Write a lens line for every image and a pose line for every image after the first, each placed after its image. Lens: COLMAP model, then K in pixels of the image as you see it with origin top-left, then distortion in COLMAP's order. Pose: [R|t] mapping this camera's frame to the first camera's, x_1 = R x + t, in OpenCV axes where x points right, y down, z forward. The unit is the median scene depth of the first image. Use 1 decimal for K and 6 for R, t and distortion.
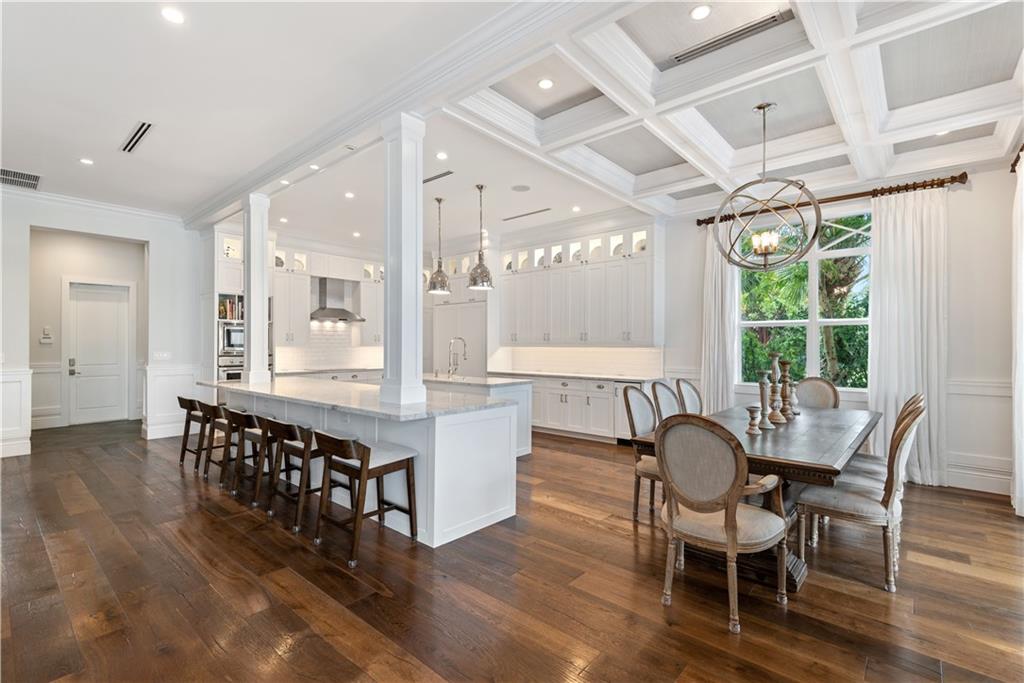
lens RADIAL K [[470.5, 0, 519.4], [0, 470.5, 338.0], [0, 0, 1]] dist [0.020147, -0.004234]
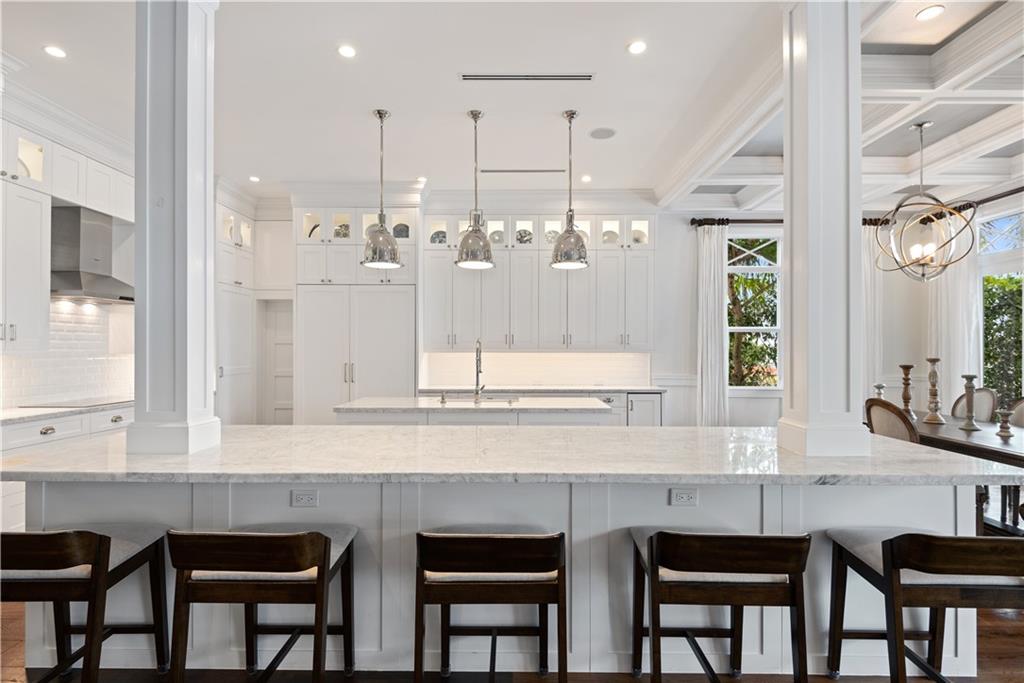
lens RADIAL K [[495.4, 0, 510.4], [0, 495.4, 349.9], [0, 0, 1]] dist [-0.026655, -0.000664]
pose [[0.763470, -0.000952, 0.645843, -0.457905], [-0.011294, 0.999826, 0.014826, 0.003318], [-0.645745, -0.018613, 0.763326, 0.396618]]
